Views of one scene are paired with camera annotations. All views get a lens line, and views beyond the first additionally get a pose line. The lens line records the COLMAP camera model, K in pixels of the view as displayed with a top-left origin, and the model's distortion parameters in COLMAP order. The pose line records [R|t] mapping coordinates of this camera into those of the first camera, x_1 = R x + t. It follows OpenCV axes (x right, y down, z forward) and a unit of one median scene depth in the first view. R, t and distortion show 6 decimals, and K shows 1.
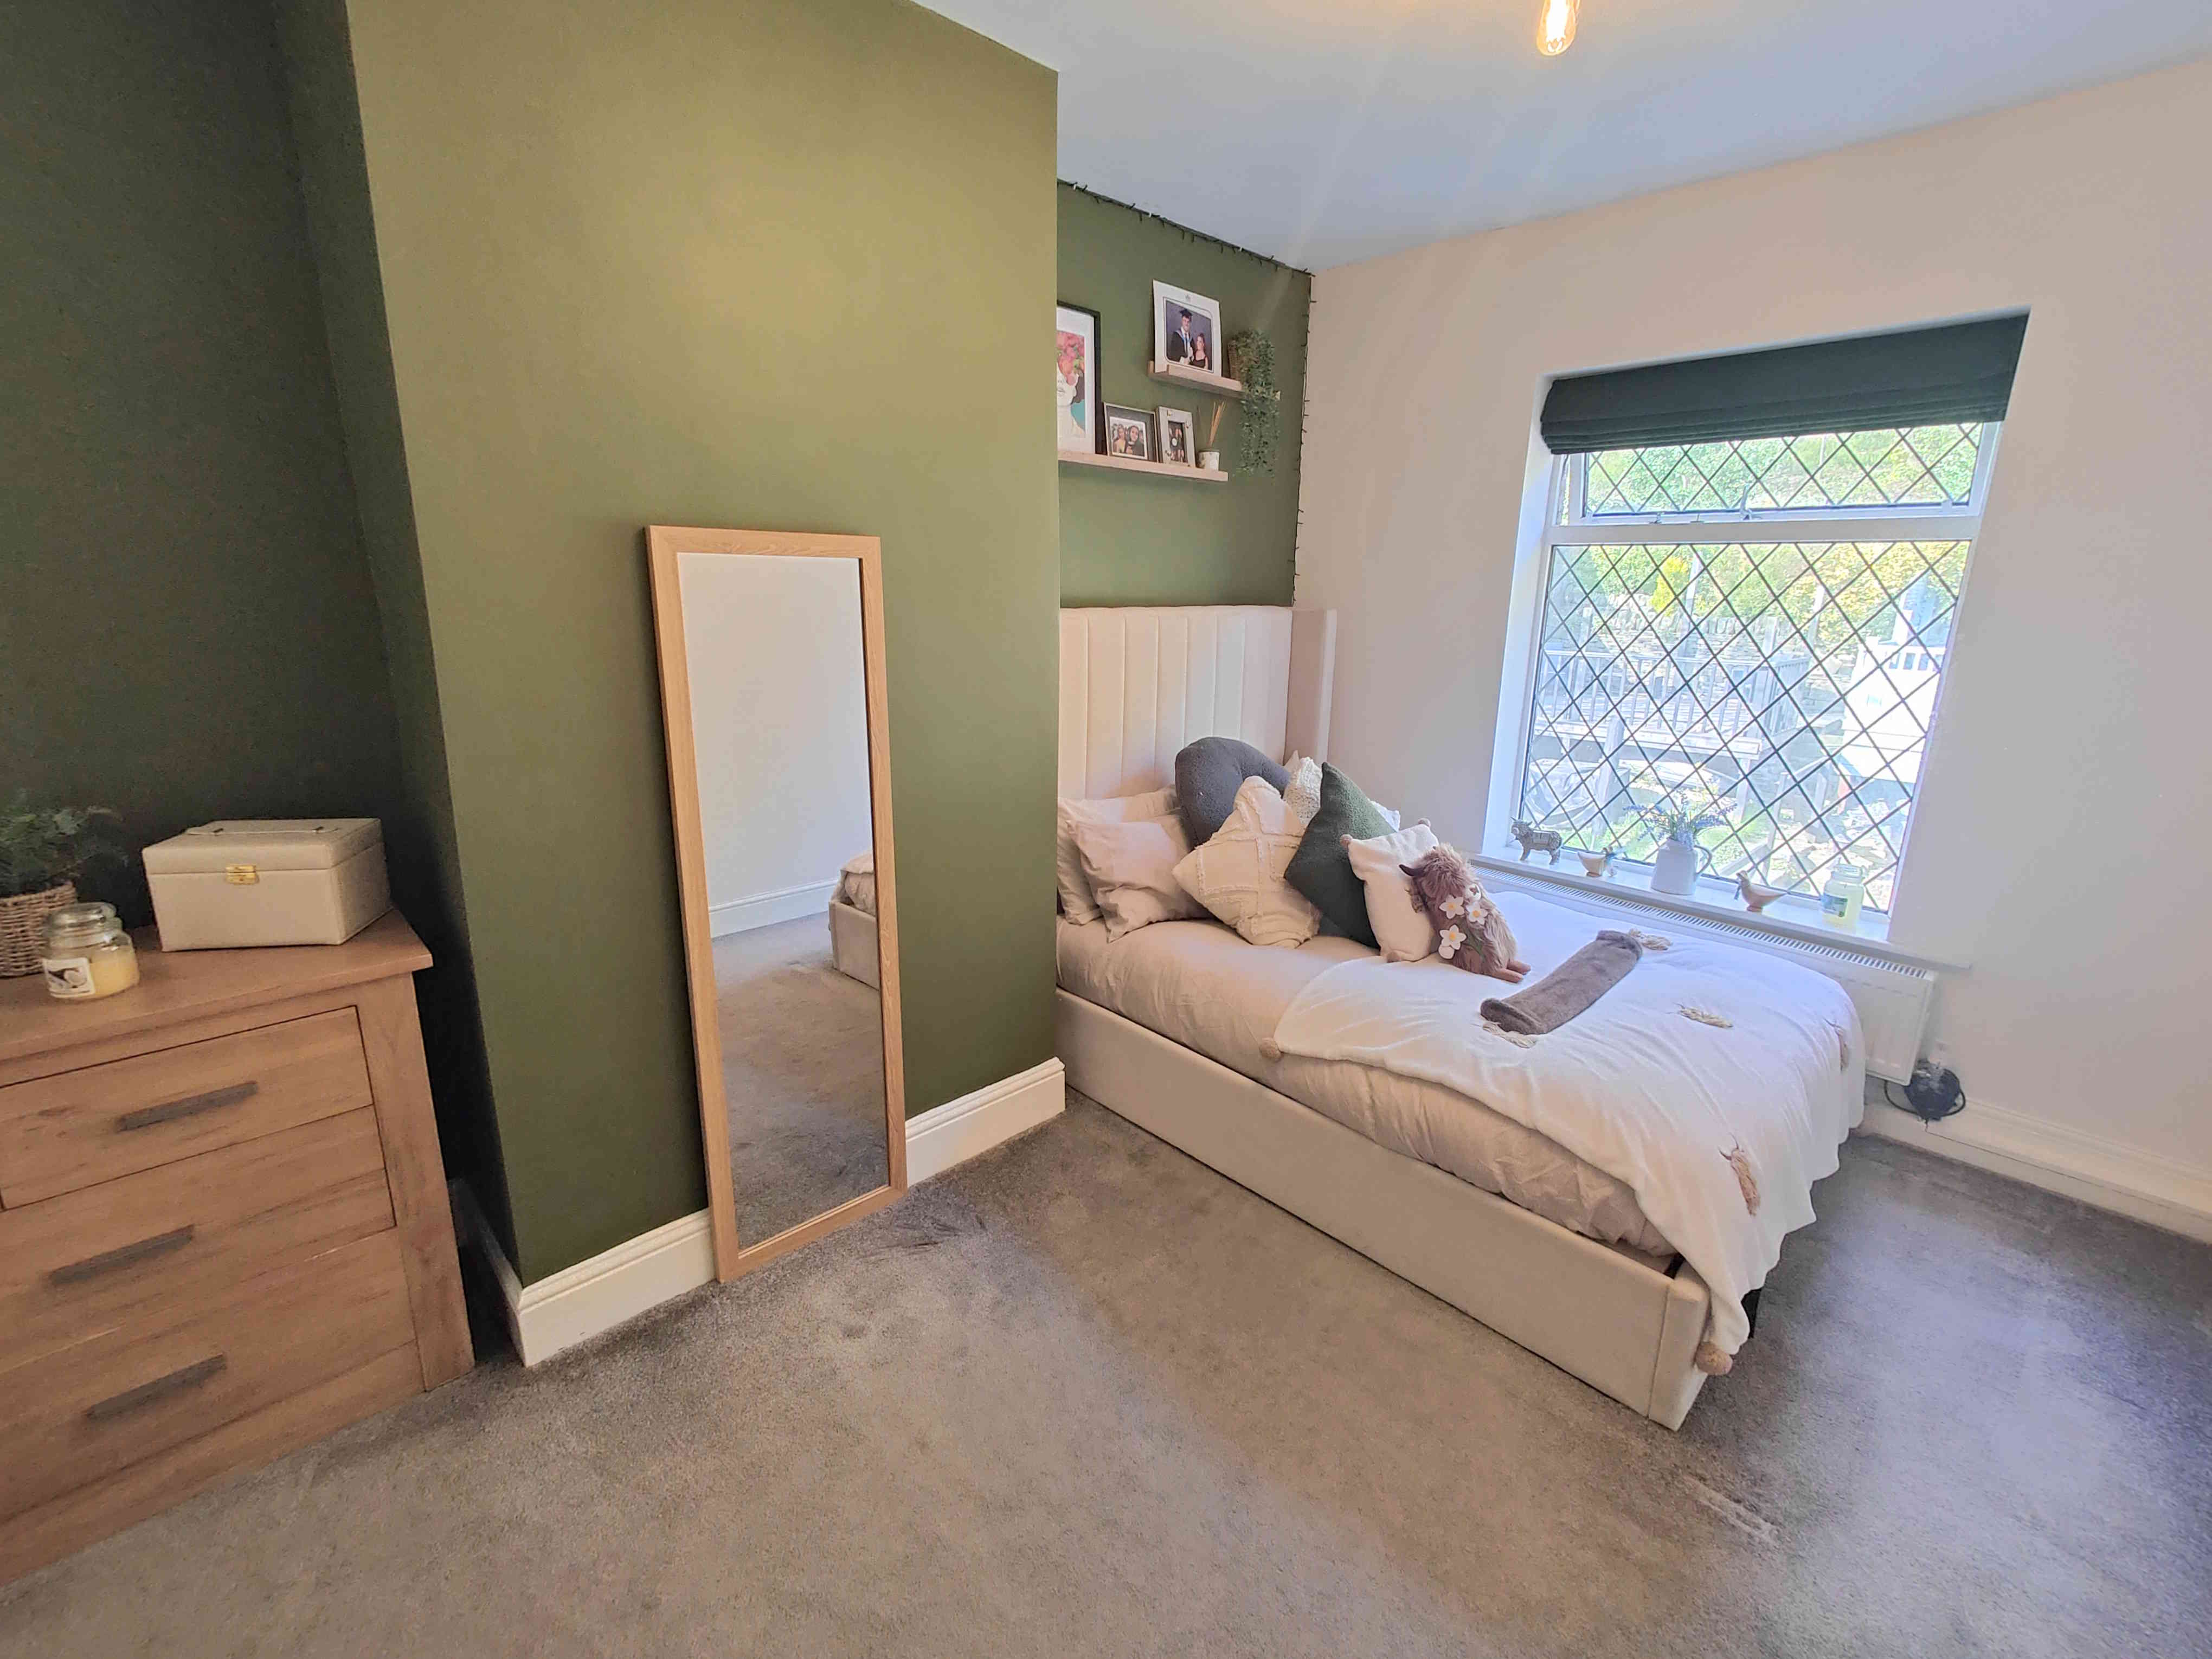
lens RADIAL K [[970.2, 0, 1116.1], [0, 970.2, 827.4], [0, 0, 1]] dist [0.006584, -0.000423]
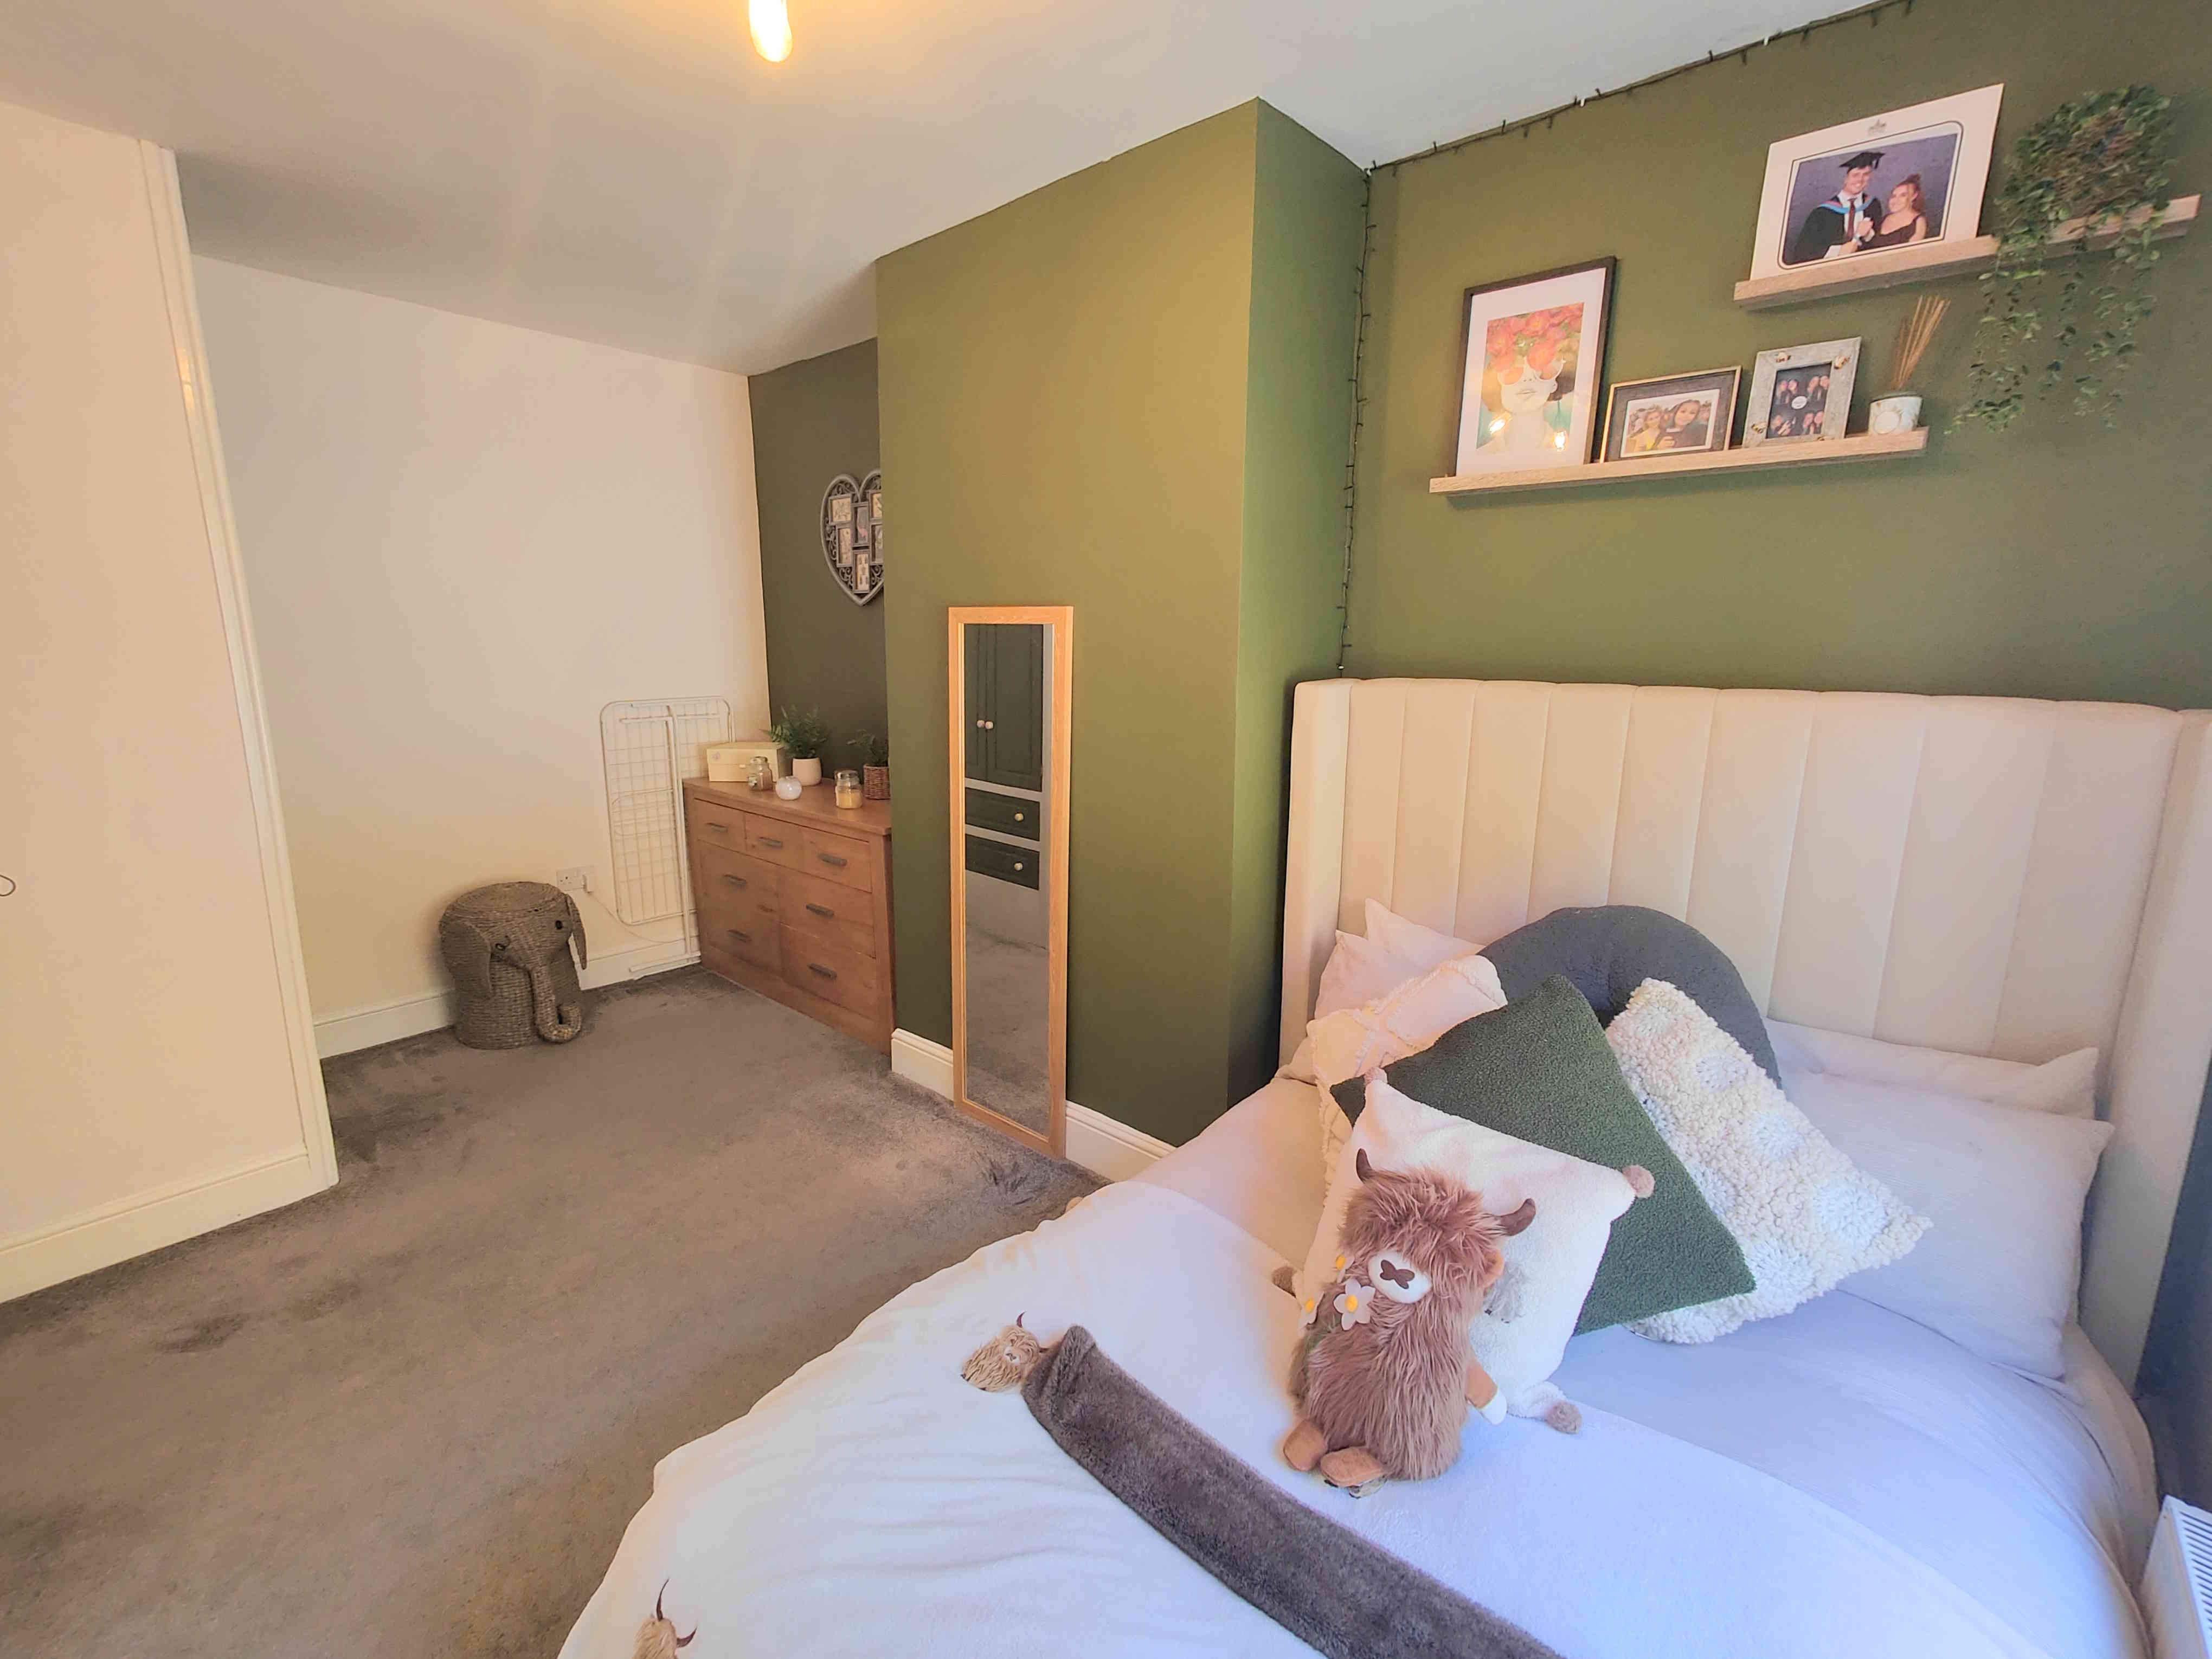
lens RADIAL K [[970.2, 0, 1115.1], [0, 970.2, 829.6], [0, 0, 1]] dist [0.006584, -0.000423]
pose [[0.082351, 0.182084, -0.979828, 0.646168], [-0.253049, 0.954767, 0.156159, -0.150328], [0.963942, 0.235085, 0.124702, 0.618566]]
